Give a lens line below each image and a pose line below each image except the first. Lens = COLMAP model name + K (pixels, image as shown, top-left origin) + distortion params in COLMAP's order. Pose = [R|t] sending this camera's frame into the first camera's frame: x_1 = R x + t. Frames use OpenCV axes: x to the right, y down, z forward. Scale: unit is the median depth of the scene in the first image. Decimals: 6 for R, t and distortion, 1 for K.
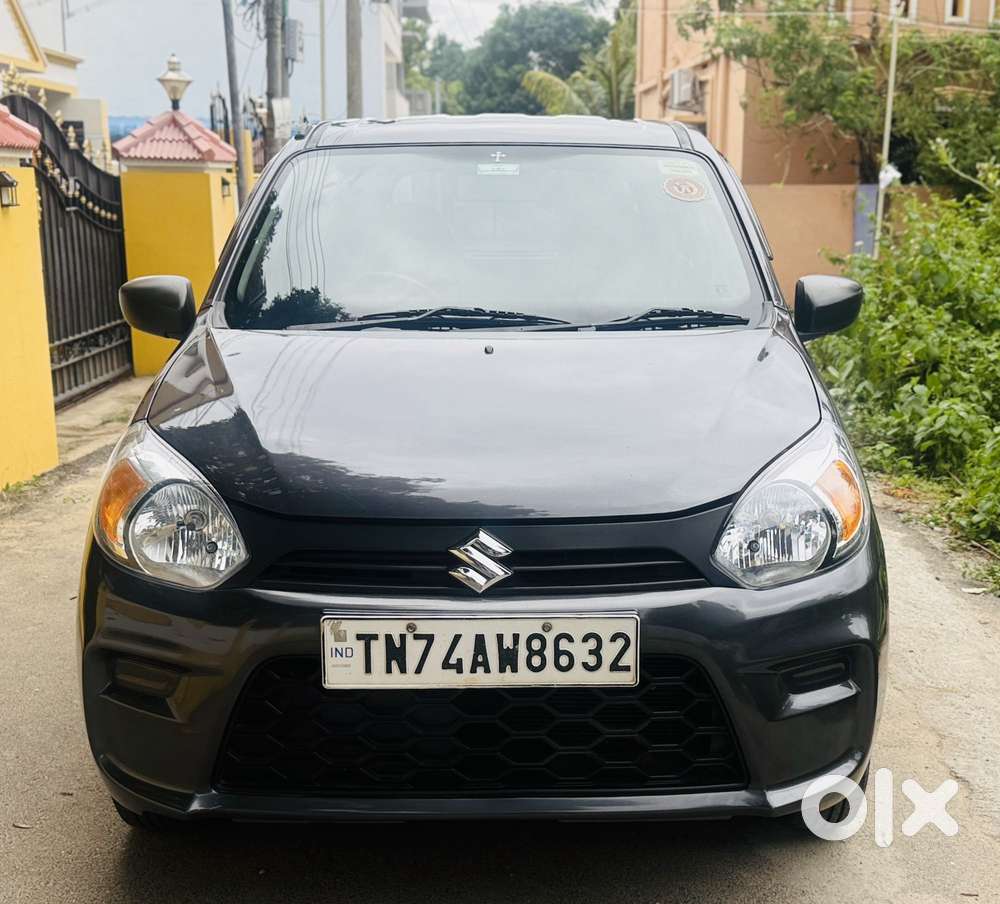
lens RADIAL K [[1366.1, 0, 549.0], [0, 1366.1, 494.8], [0, 0, 1]] dist [0.239087, -0.658399]
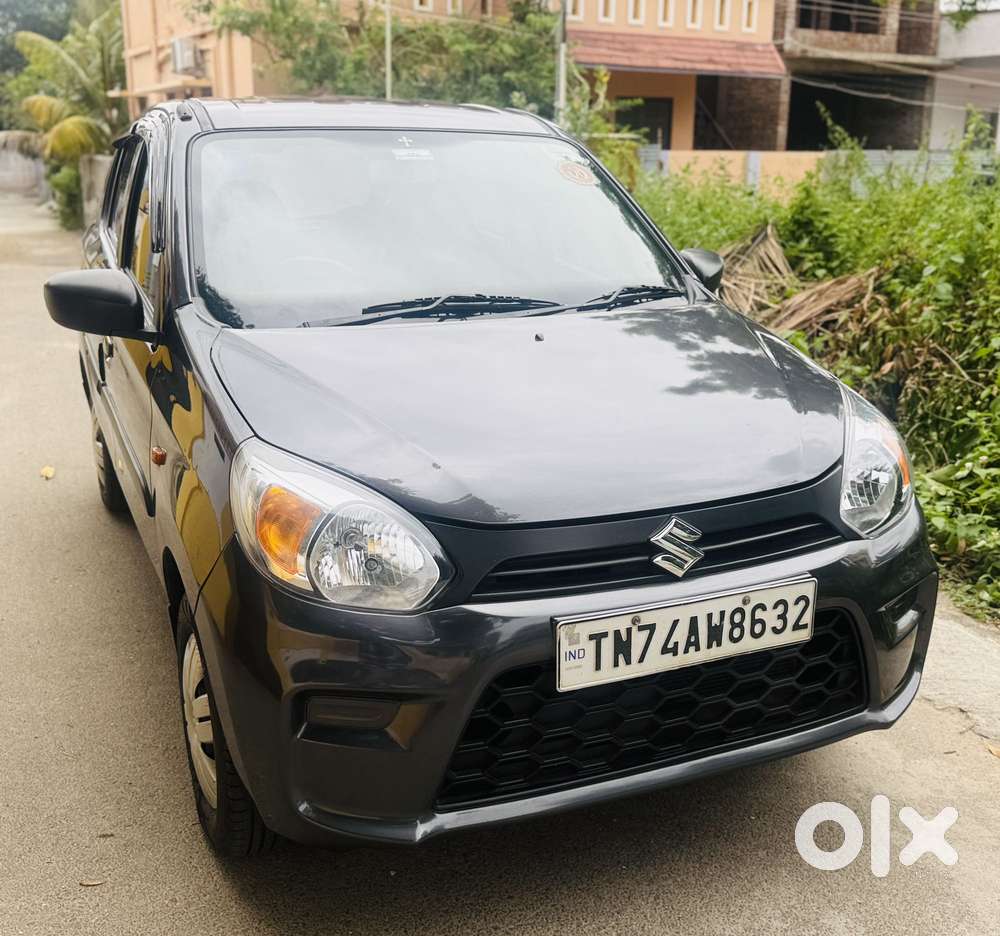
lens RADIAL K [[1132.0, 0, 539.8], [0, 1132.0, 465.3], [0, 0, 1]] dist [0.178094, -0.401084]
pose [[0.909926, -0.105508, 0.401127, -0.495564], [0.083039, 0.993865, 0.073049, -0.087912], [-0.406374, -0.033160, 0.913105, 0.247203]]
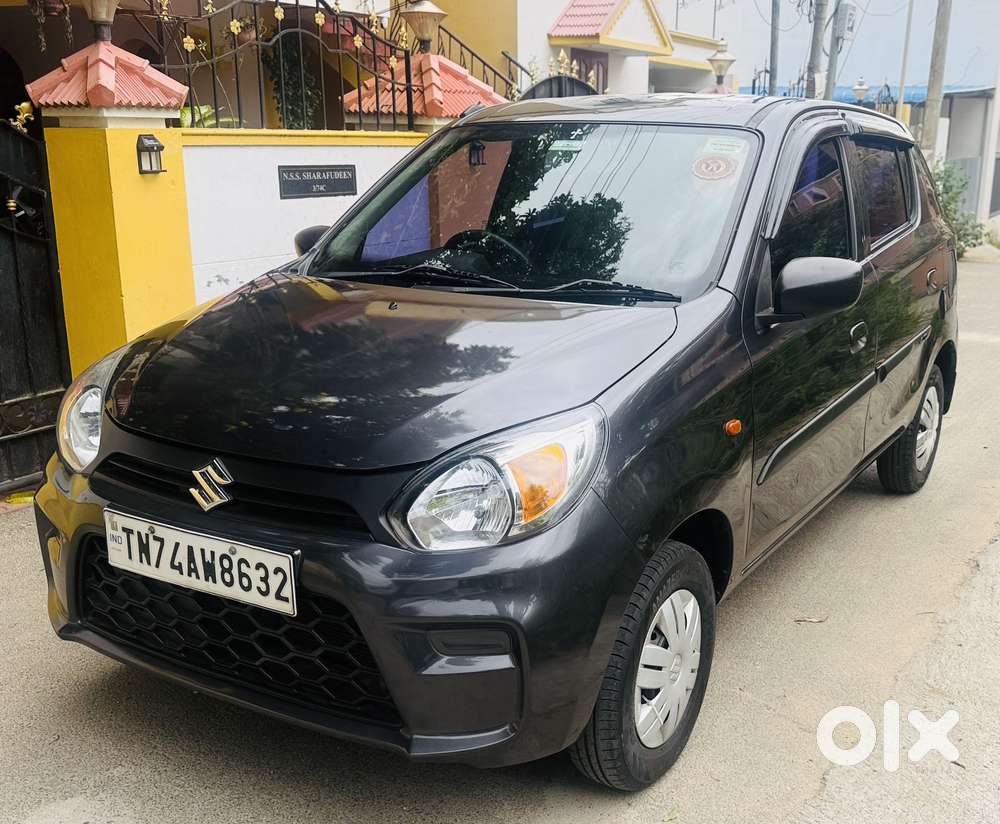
lens RADIAL K [[1092.5, 0, 560.9], [0, 1092.5, 442.9], [0, 0, 1]] dist [0.183597, -0.394364]
pose [[0.859493, 0.145164, -0.490102, 0.679824], [-0.121850, 0.989371, 0.079355, -0.101303], [0.496412, -0.008486, 0.868045, 0.321754]]
